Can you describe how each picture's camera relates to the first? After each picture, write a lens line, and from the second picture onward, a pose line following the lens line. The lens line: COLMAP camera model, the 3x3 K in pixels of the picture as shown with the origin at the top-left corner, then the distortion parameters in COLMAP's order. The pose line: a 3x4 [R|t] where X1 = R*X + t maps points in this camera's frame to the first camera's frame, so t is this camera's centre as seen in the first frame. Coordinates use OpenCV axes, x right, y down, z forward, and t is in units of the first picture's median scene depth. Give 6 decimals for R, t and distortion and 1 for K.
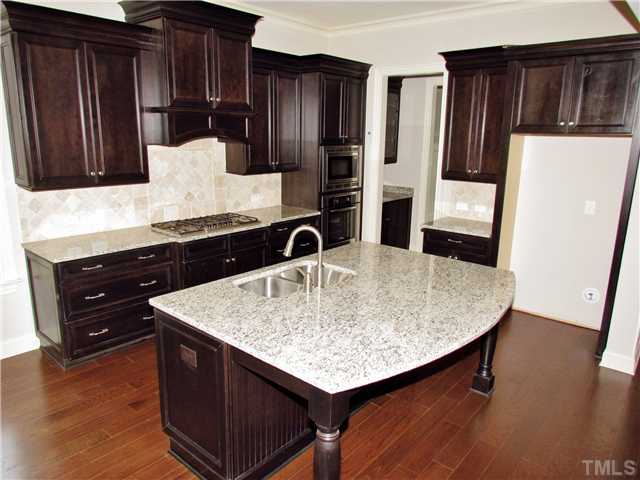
lens RADIAL K [[454.5, 0, 319.5], [0, 454.5, 241.8], [0, 0, 1]] dist [-0.023552, 0.004035]
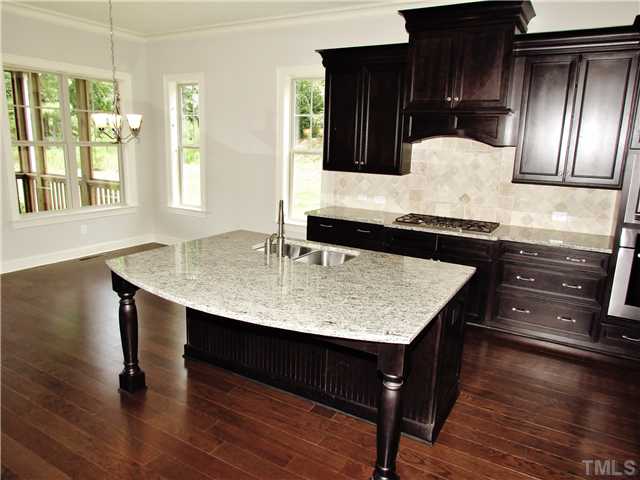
lens RADIAL K [[454.5, 0, 325.4], [0, 454.5, 240.7], [0, 0, 1]] dist [-0.023552, 0.004035]
pose [[0.174421, 0.192205, -0.965730, 0.740559], [-0.256882, 0.955683, 0.143809, -0.085137], [0.950573, 0.222995, 0.216065, 0.578968]]
